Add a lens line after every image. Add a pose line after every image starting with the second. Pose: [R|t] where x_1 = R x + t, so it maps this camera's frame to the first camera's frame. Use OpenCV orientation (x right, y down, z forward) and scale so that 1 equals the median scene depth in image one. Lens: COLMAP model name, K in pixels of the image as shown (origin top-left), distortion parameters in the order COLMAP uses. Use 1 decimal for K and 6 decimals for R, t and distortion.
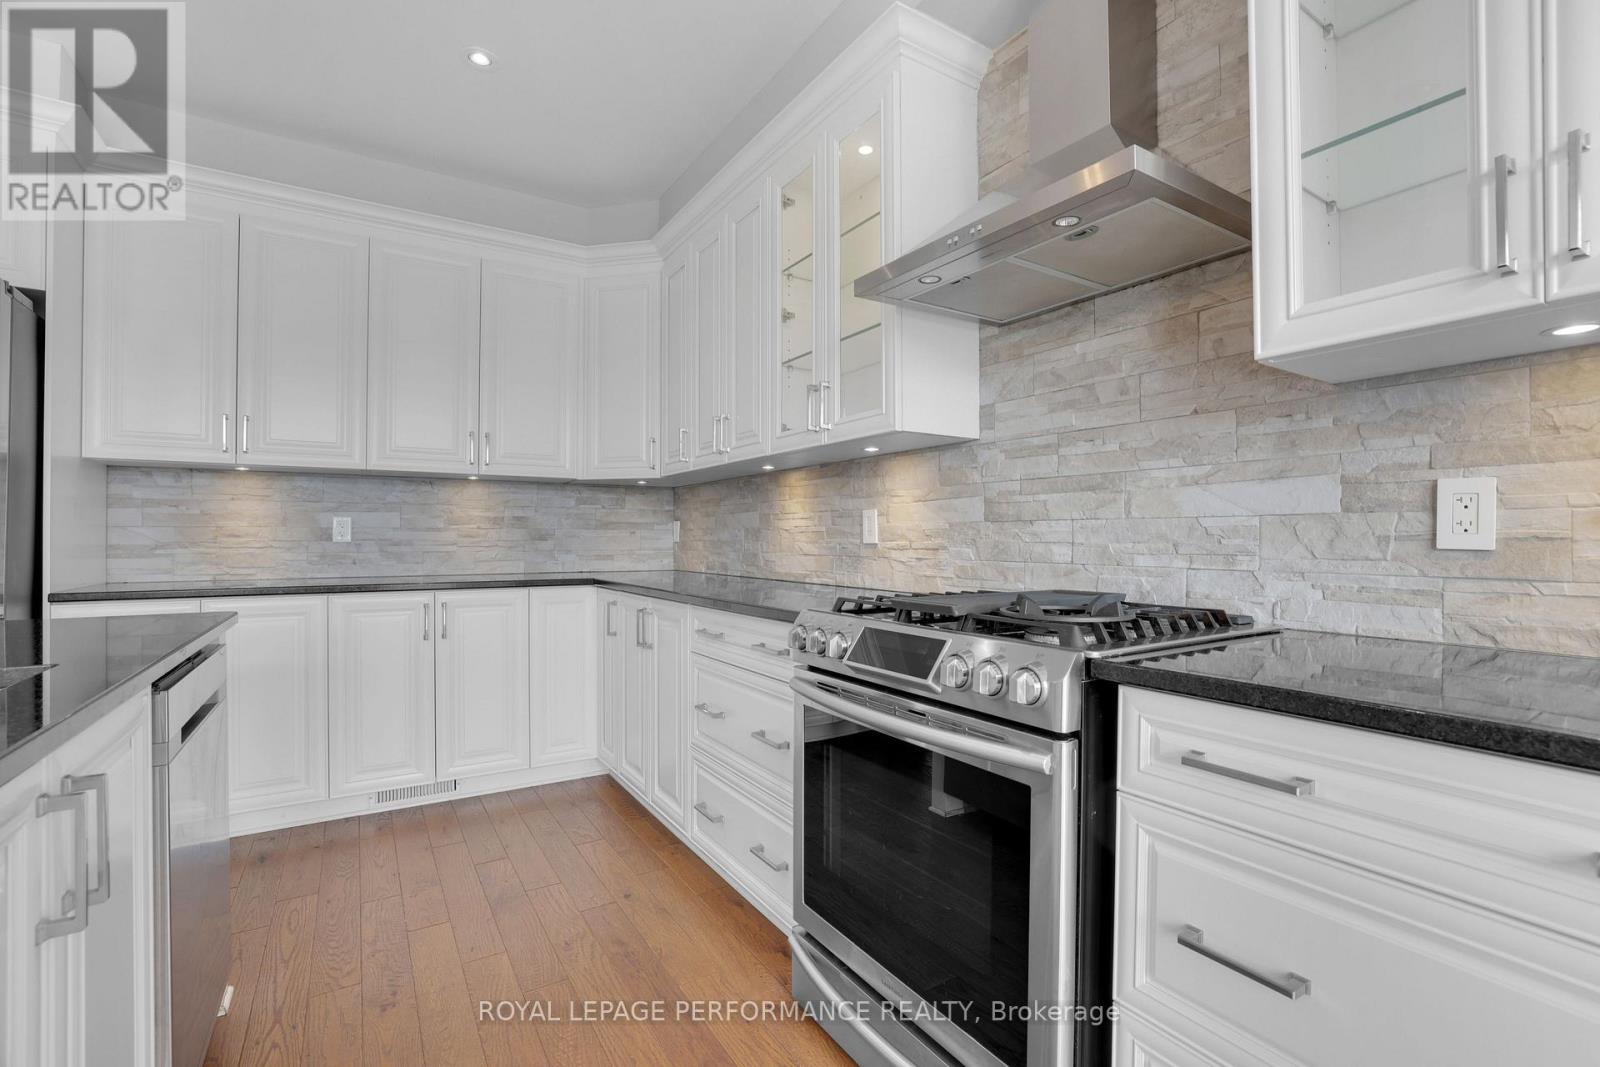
lens RADIAL K [[695.2, 0, 800.0], [0, 695.2, 539.1], [0, 0, 1]] dist [-0.035811, 0.003897]
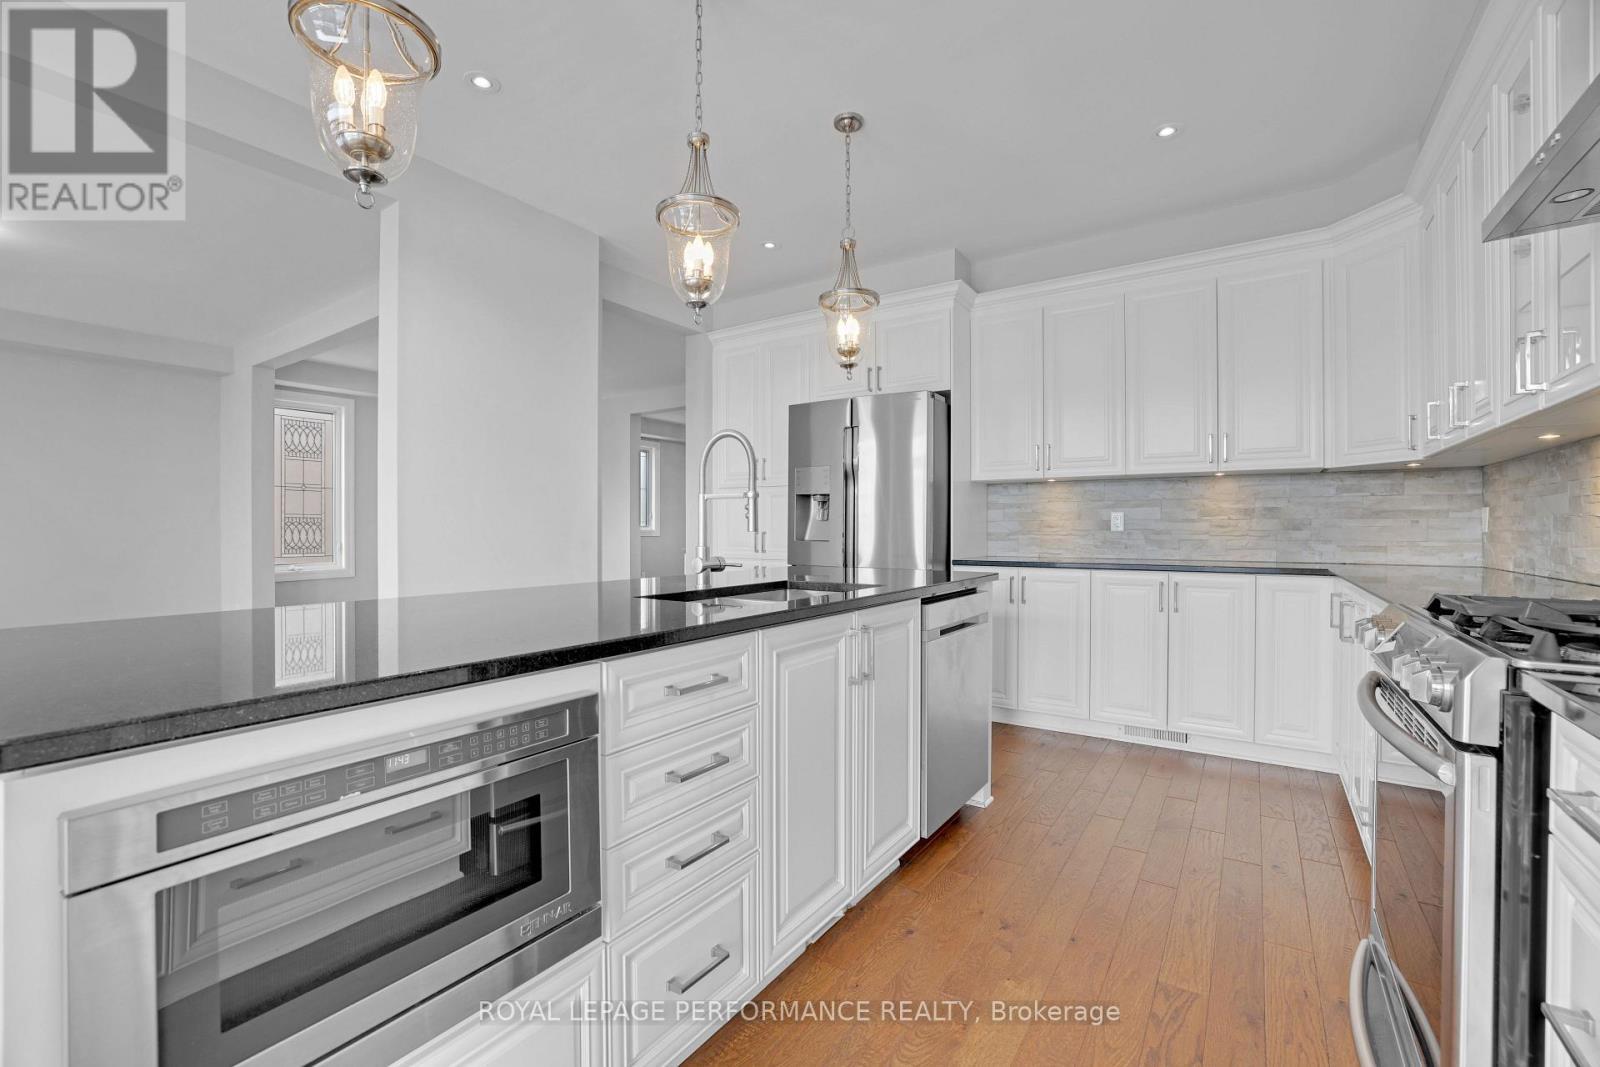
lens RADIAL K [[695.2, 0, 806.1], [0, 695.2, 532.9], [0, 0, 1]] dist [-0.035811, 0.003897]
pose [[0.385566, 0.005006, -0.922667, 0.332758], [0.000665, 0.999984, 0.005703, -0.000564], [0.922680, -0.002813, 0.385556, -0.052261]]
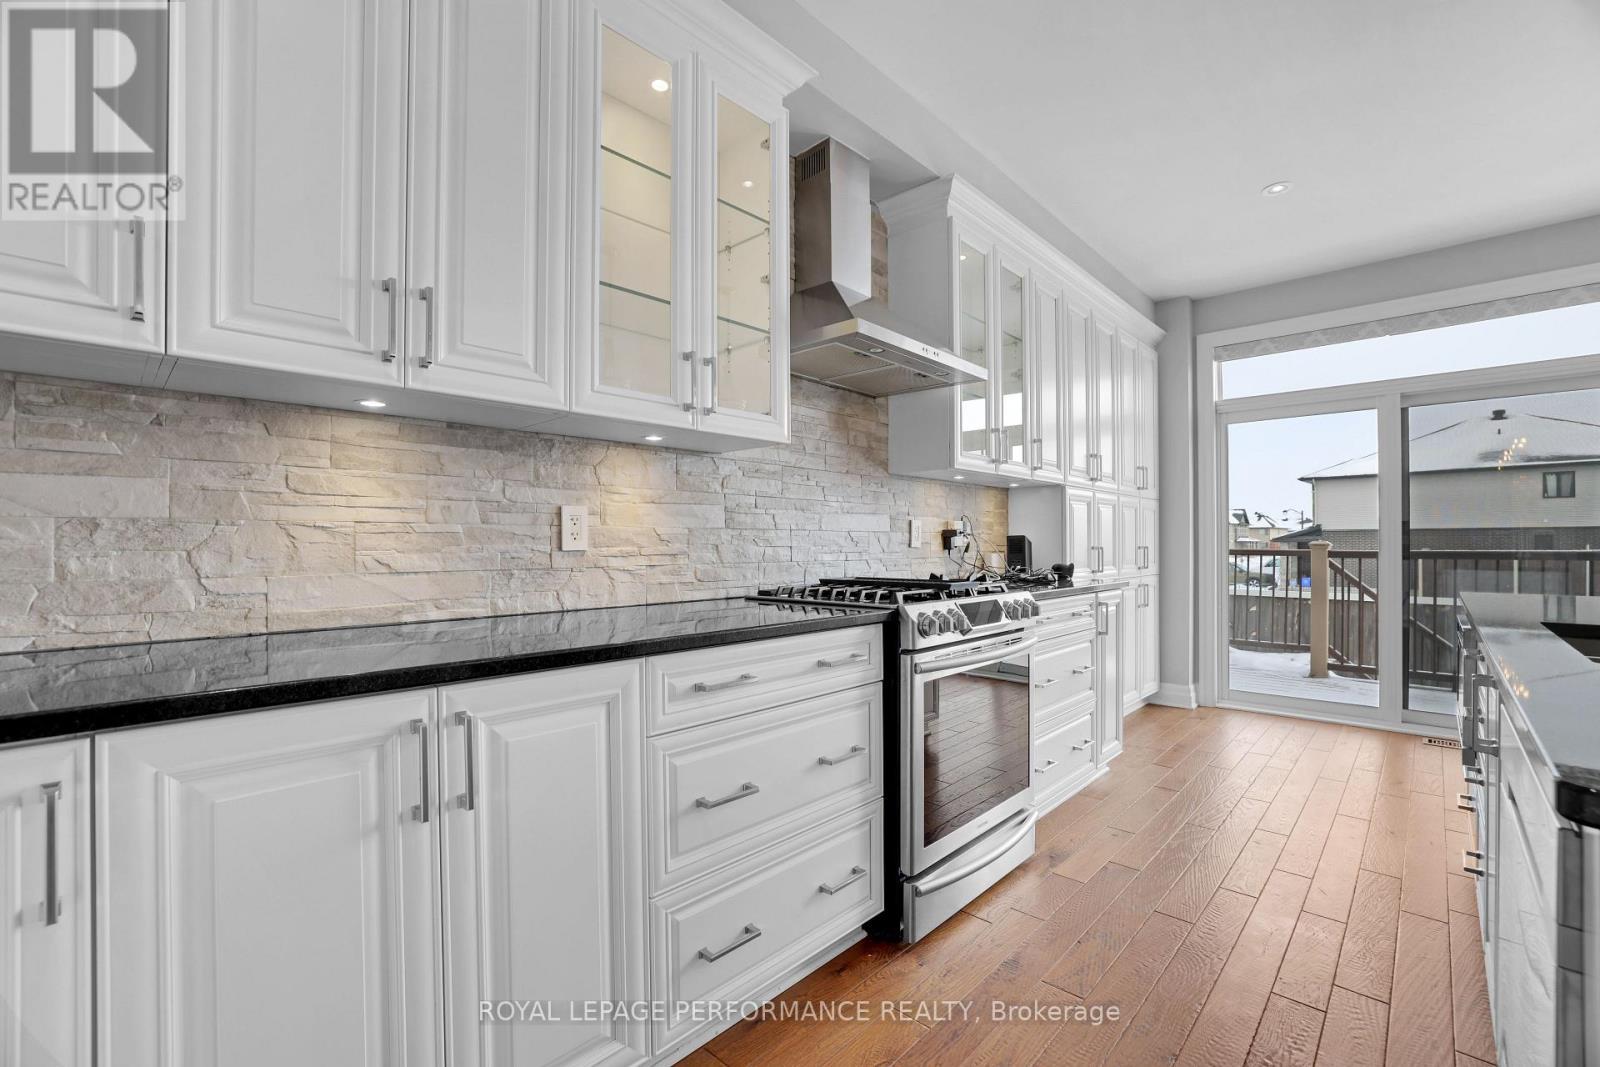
lens RADIAL K [[695.2, 0, 798.9], [0, 695.2, 540.1], [0, 0, 1]] dist [-0.035811, 0.003897]
pose [[-0.234358, 0.007809, 0.972119, -0.612722], [0.005433, 0.999963, -0.006723, 0.001463], [-0.972135, 0.003706, -0.234392, 0.827944]]
